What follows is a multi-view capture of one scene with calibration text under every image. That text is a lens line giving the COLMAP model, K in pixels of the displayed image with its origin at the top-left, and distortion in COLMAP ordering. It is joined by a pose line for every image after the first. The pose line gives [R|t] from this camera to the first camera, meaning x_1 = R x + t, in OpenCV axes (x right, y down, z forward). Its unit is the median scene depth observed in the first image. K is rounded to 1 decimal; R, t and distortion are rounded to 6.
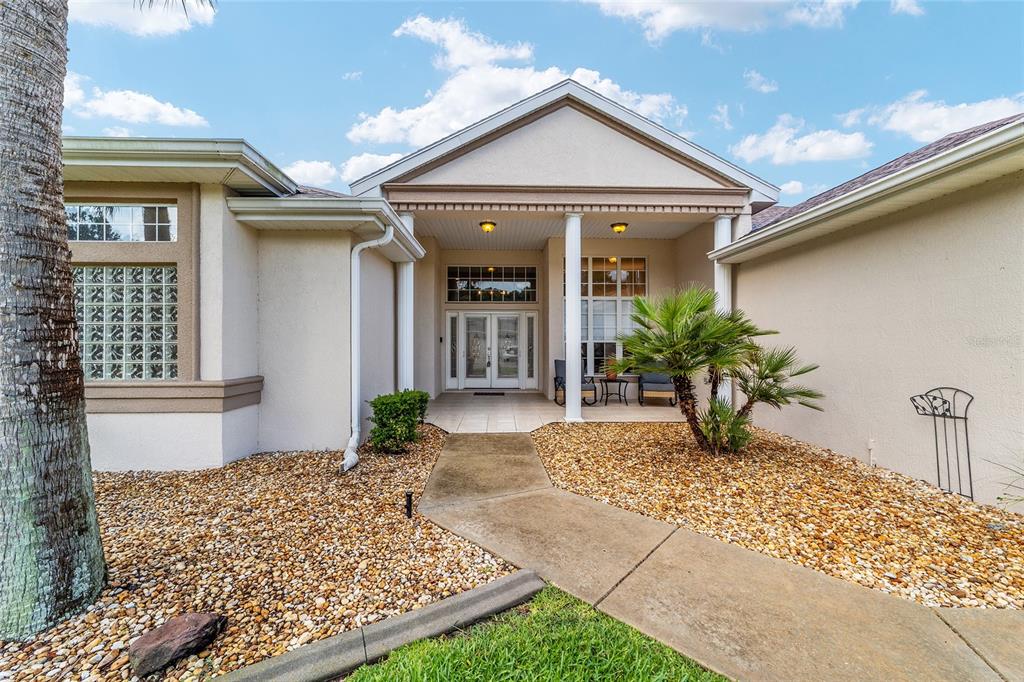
lens RADIAL K [[391.8, 0, 507.9], [0, 391.8, 343.6], [0, 0, 1]] dist [-0.014711, 0.008391]
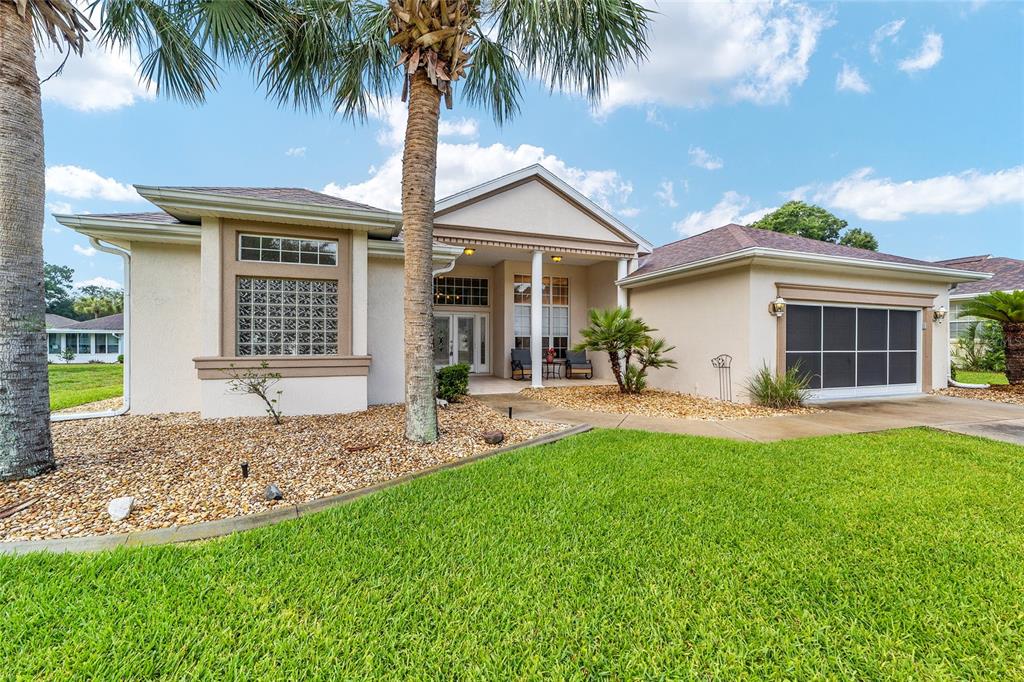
lens RADIAL K [[393.4, 0, 507.9], [0, 393.4, 345.3], [0, 0, 1]] dist [-0.013517, 0.008076]
pose [[0.952585, 0.000584, 0.304273, -0.441919], [-0.002795, 0.999973, 0.006829, 0.026978], [-0.304260, -0.007355, 0.952561, -0.457490]]
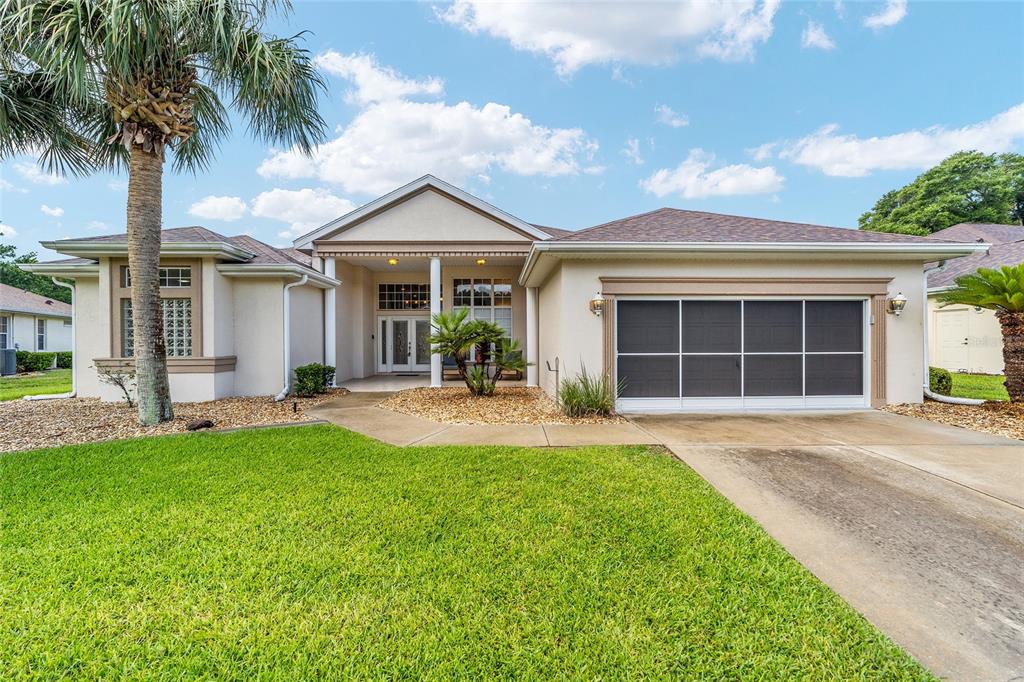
lens RADIAL K [[391.4, 0, 507.5], [0, 391.4, 345.6], [0, 0, 1]] dist [-0.014543, 0.008256]
pose [[0.999987, -0.004945, 0.001077, 0.499437], [0.004935, 0.999943, 0.009480, 0.017170], [-0.001124, -0.009474, 0.999954, -0.647351]]
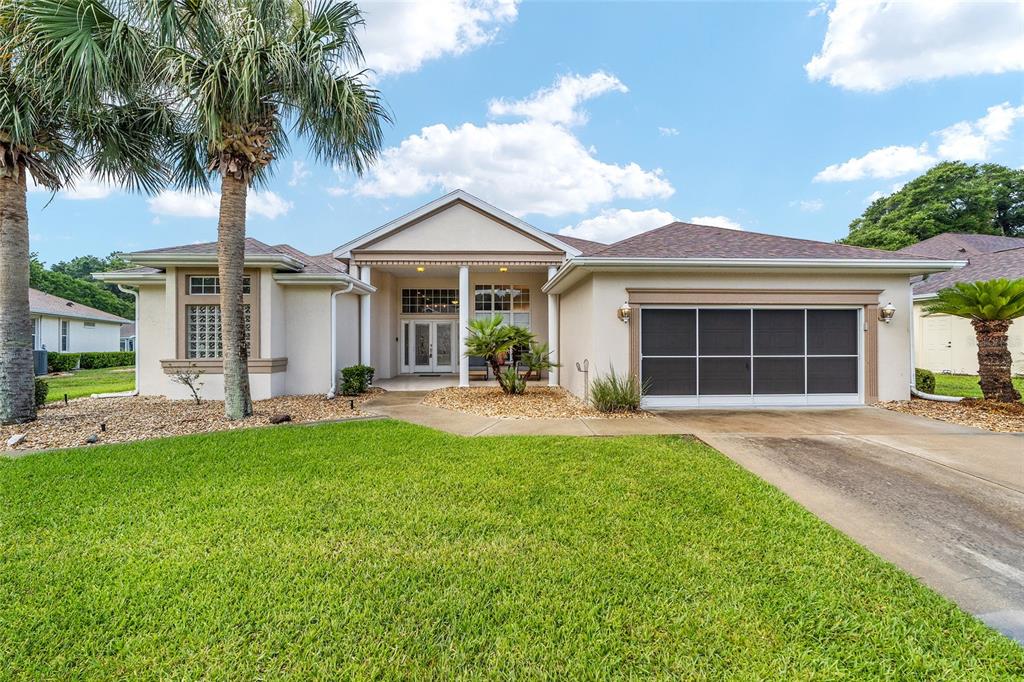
lens RADIAL K [[391.8, 0, 507.9], [0, 391.8, 343.6], [0, 0, 1]] dist [-0.014711, 0.008391]
pose [[0.999866, -0.003029, 0.016097, 0.361460], [0.002994, 0.999993, 0.002243, 0.007163], [-0.016104, -0.002194, 0.999868, -0.781419]]
